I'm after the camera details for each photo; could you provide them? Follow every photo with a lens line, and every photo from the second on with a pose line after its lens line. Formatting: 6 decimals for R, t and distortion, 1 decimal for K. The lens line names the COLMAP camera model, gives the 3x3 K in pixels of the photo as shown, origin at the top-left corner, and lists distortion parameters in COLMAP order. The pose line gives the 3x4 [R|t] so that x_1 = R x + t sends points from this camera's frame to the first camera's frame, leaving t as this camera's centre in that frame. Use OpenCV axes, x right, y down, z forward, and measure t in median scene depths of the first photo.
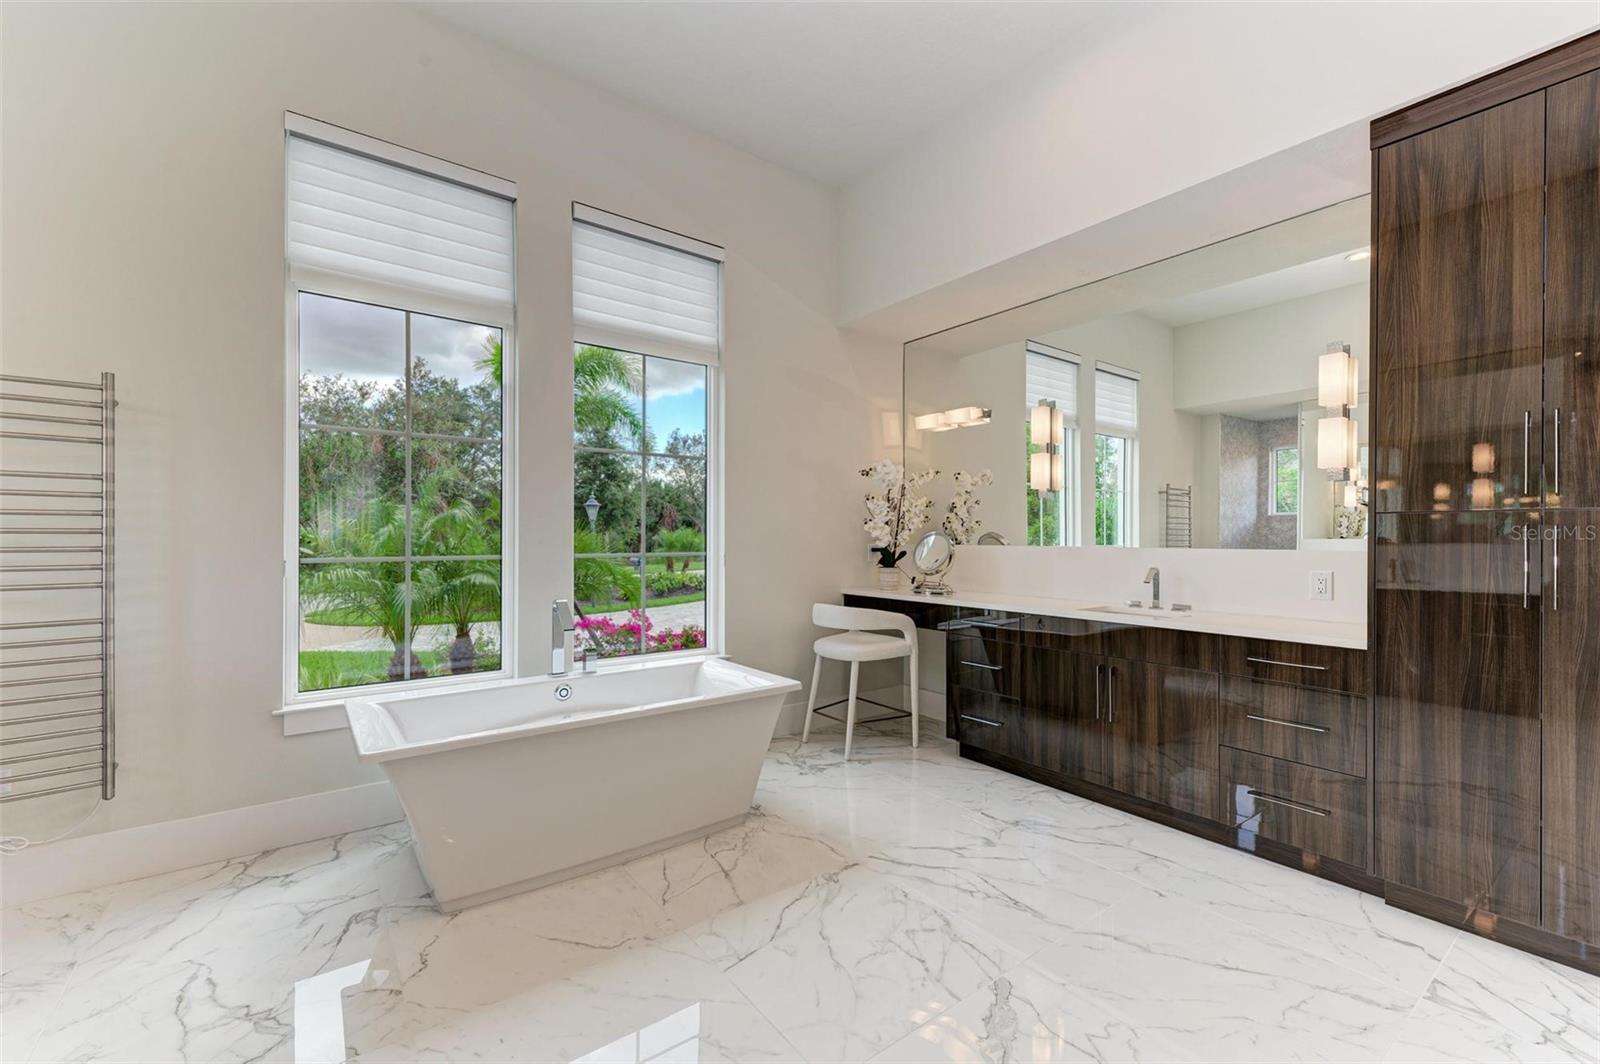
lens RADIAL K [[662.7, 0, 798.9], [0, 662.7, 533.6], [0, 0, 1]] dist [0.014253, -0.001077]
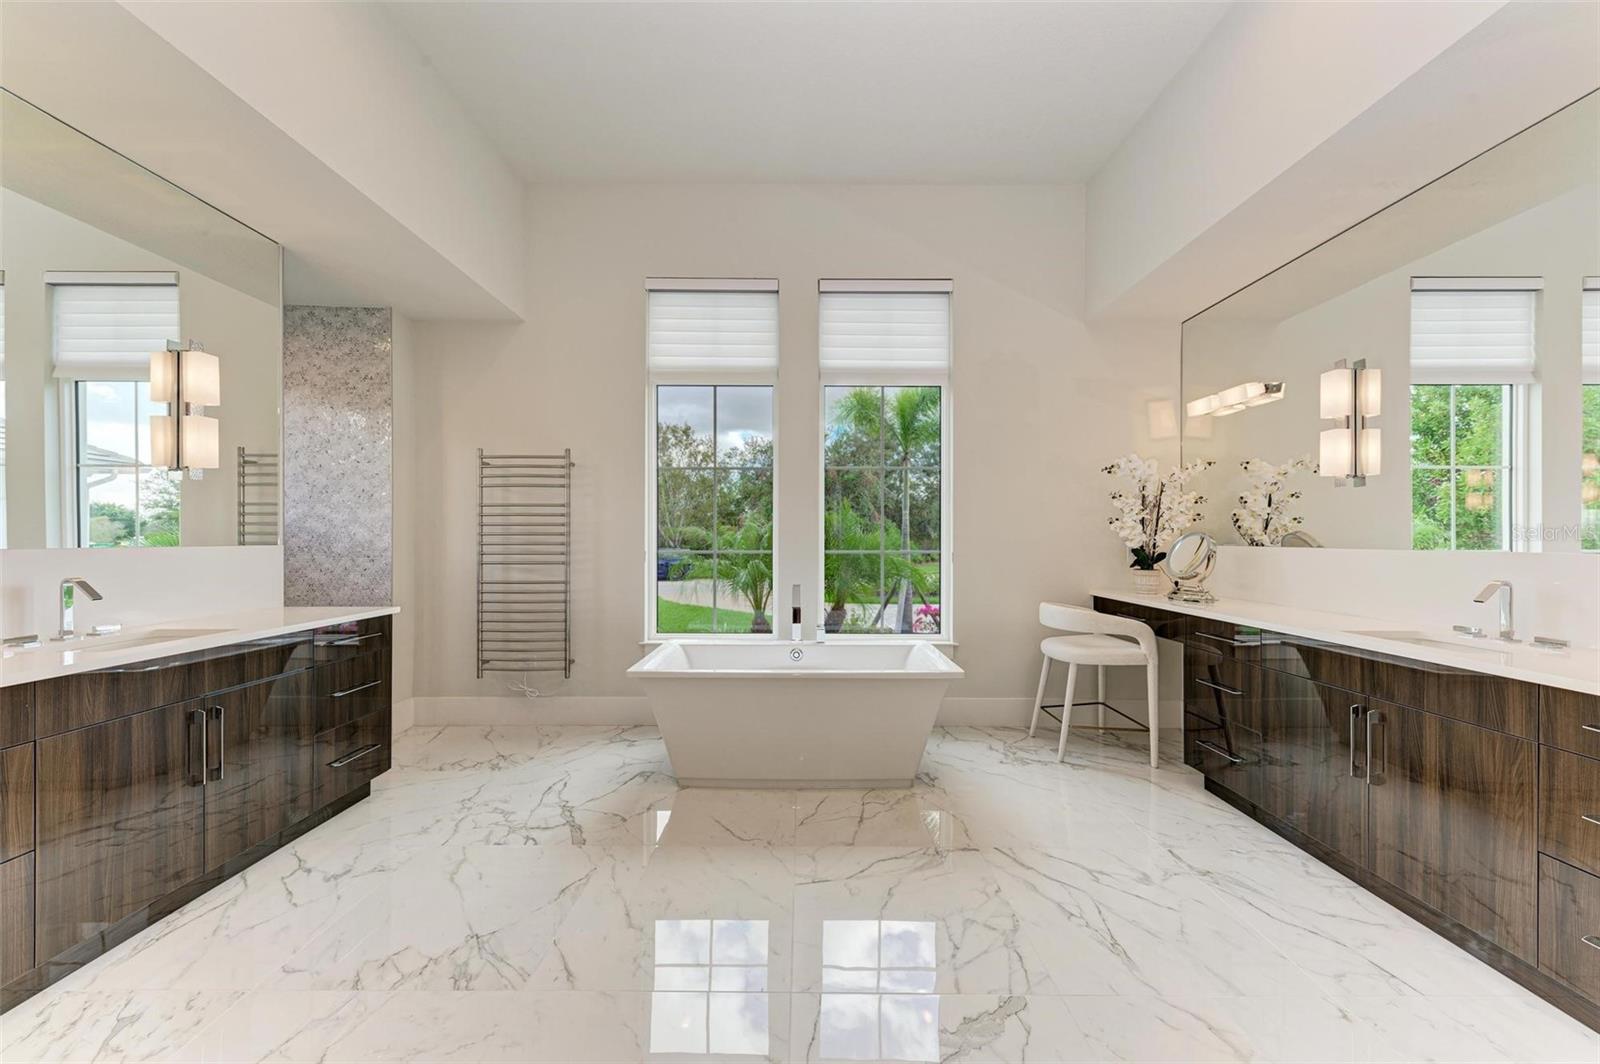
lens RADIAL K [[573.3, 0, 799.2], [0, 573.3, 534.3], [0, 0, 1]] dist [0.013429, -0.000549]
pose [[0.798071, -0.004253, -0.602549, 0.278509], [0.003005, 0.999991, -0.003077, 0.002707], [0.602556, 0.000645, 0.798076, 0.074454]]
